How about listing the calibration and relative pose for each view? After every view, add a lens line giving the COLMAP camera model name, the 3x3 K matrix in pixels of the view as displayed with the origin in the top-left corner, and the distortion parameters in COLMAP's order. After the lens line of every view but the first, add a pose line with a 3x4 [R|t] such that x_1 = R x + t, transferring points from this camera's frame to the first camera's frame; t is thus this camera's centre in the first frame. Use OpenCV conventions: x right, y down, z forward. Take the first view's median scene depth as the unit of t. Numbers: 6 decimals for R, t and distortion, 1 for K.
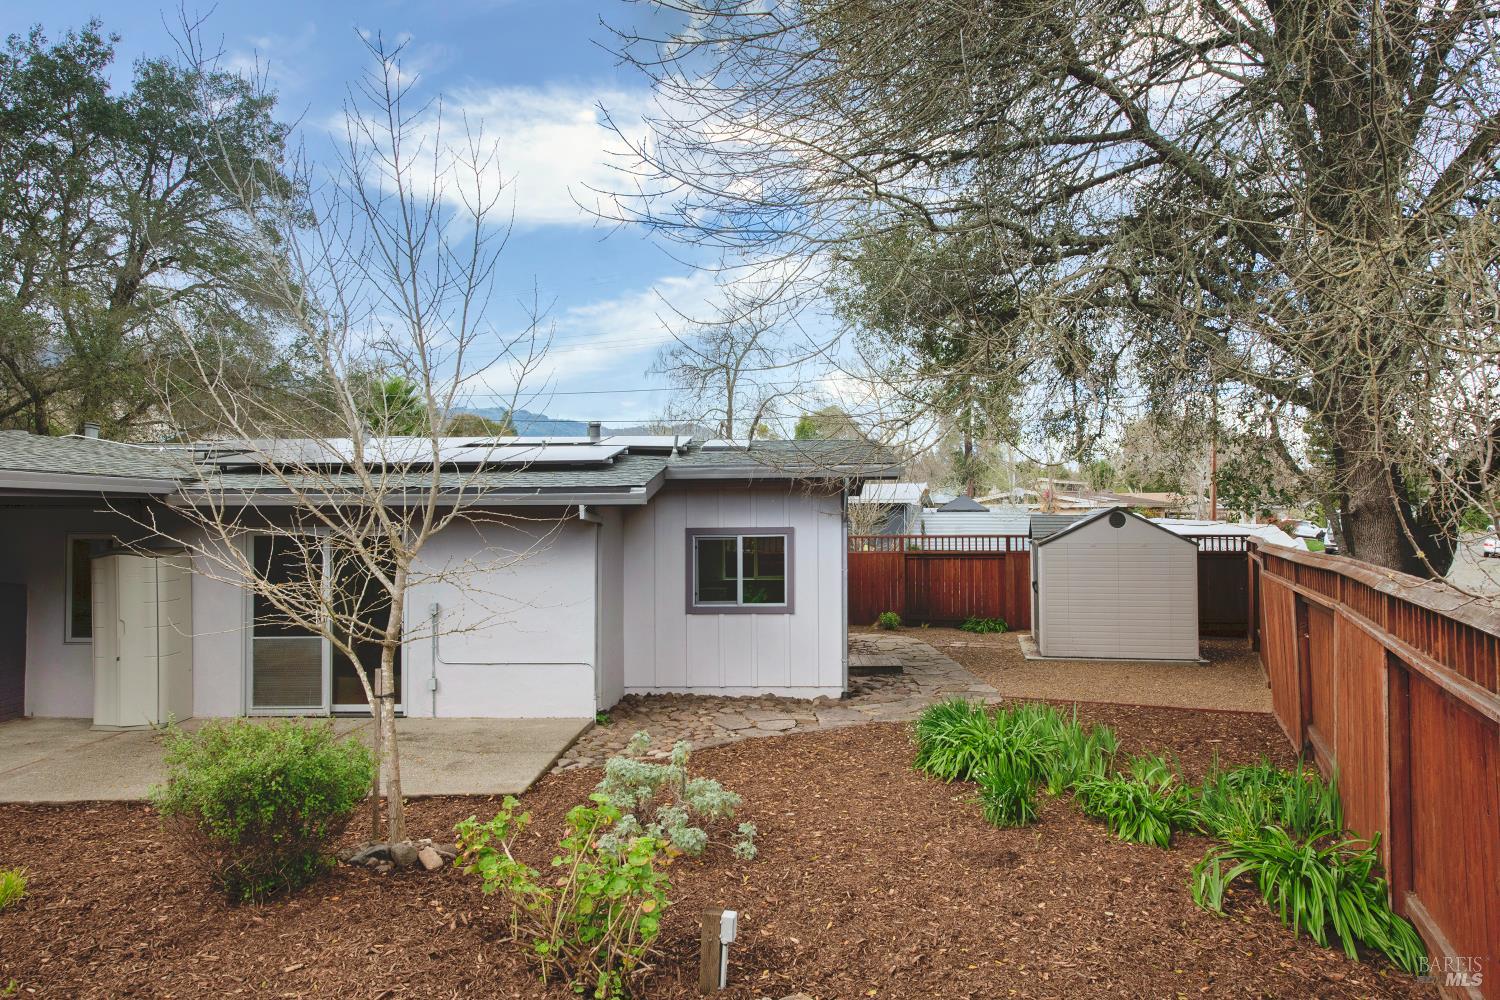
lens RADIAL K [[986.4, 0, 750.0], [0, 986.4, 500.0], [0, 0, 1]] dist [0.002758, 0.000612]
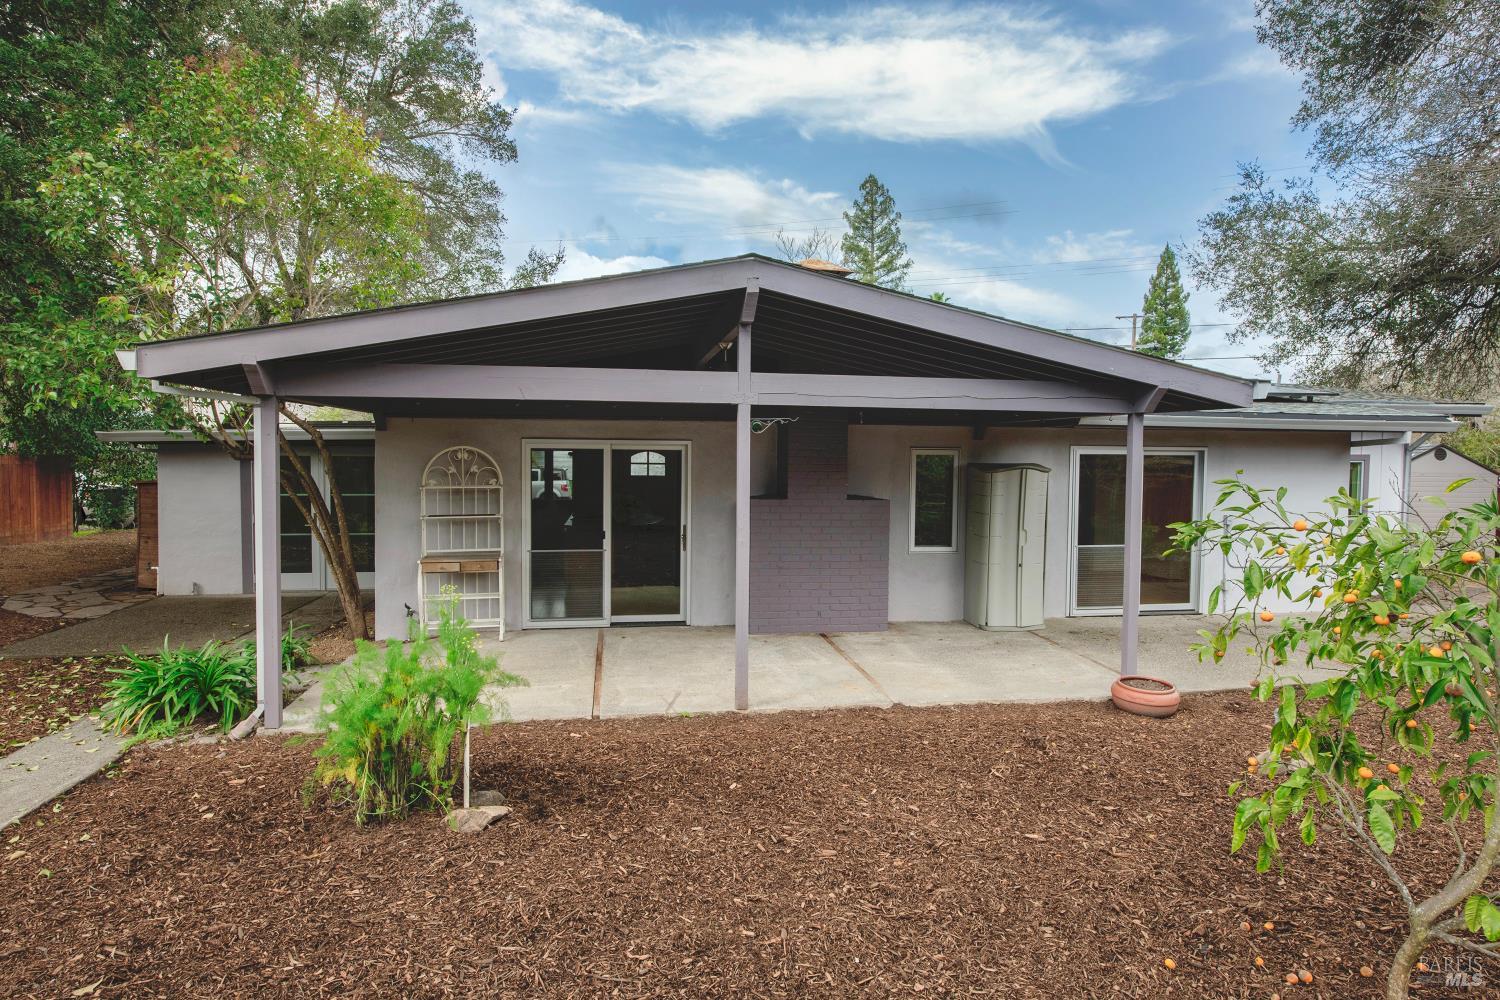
lens RADIAL K [[846.5, 0, 750.0], [0, 846.5, 500.0], [0, 0, 1]] dist [-0.004432, 0.000428]
pose [[0.987359, 0.003355, 0.158467, -1.170658], [-0.014164, 0.997644, 0.067131, 0.032186], [-0.157868, -0.068527, 0.985080, 0.139486]]
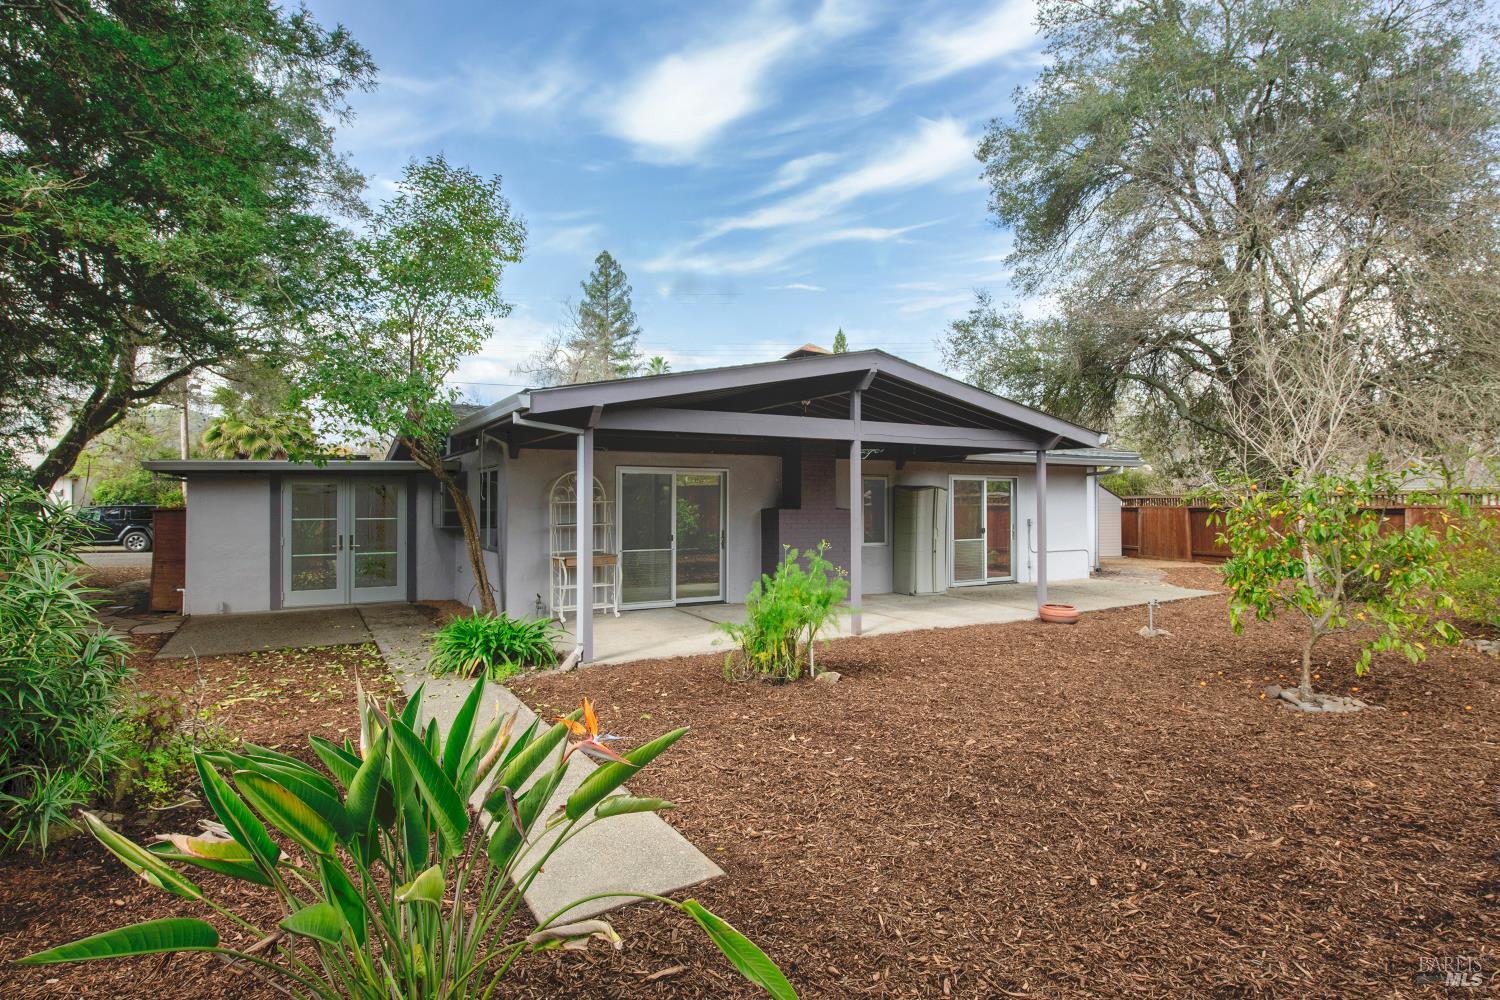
lens RADIAL K [[767.5, 0, 750.0], [0, 767.5, 500.0], [0, 0, 1]] dist [-0.009109, -0.001688]
pose [[0.875020, 0.003797, 0.484073, -1.654934], [-0.010116, 0.999894, 0.010443, 0.067840], [-0.483982, -0.014035, 0.874965, 0.023595]]
